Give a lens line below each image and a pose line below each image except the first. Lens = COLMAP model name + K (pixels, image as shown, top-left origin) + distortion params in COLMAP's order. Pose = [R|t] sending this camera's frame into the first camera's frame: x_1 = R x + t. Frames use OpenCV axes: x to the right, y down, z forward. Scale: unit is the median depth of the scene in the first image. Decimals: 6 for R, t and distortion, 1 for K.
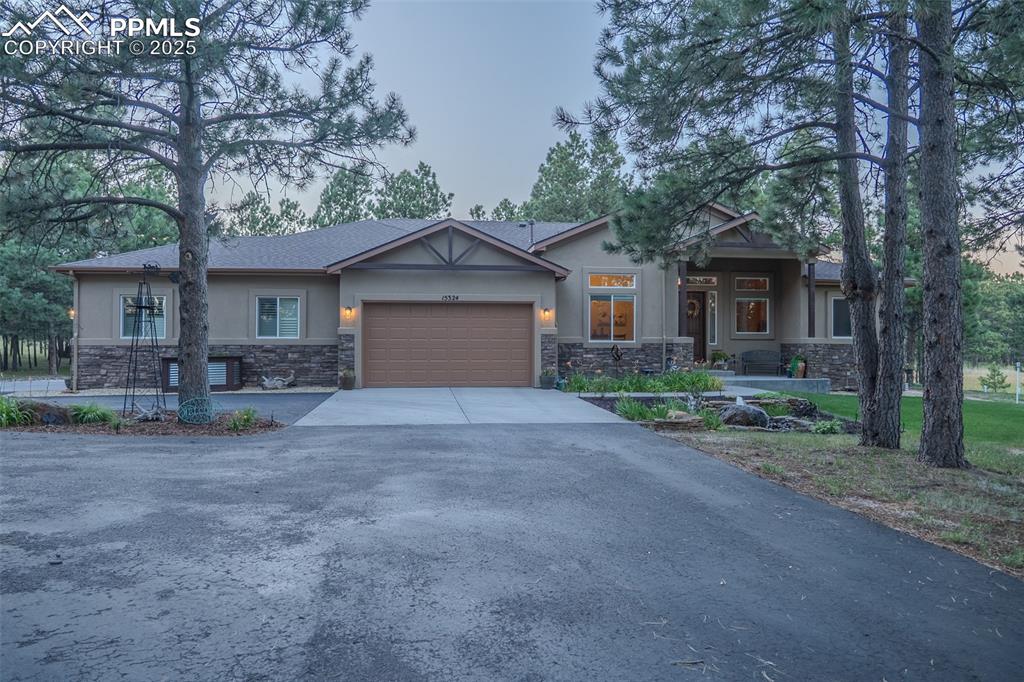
lens RADIAL K [[698.9, 0, 512.0], [0, 698.9, 341.0], [0, 0, 1]] dist [-0.005296, -0.000951]
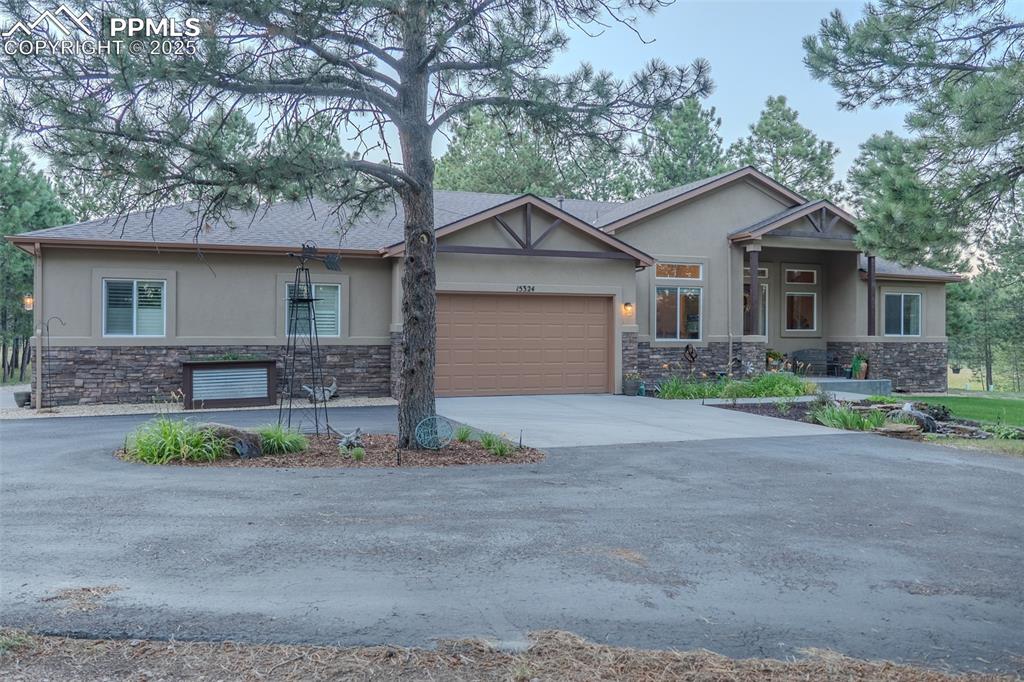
lens RADIAL K [[847.9, 0, 512.0], [0, 847.9, 341.0], [0, 0, 1]] dist [0.001435, 0.001058]
pose [[0.968010, -0.000319, 0.250912, -0.355423], [-0.002120, 0.999953, 0.009451, -0.008474], [-0.250903, -0.009680, 0.967964, 0.022715]]
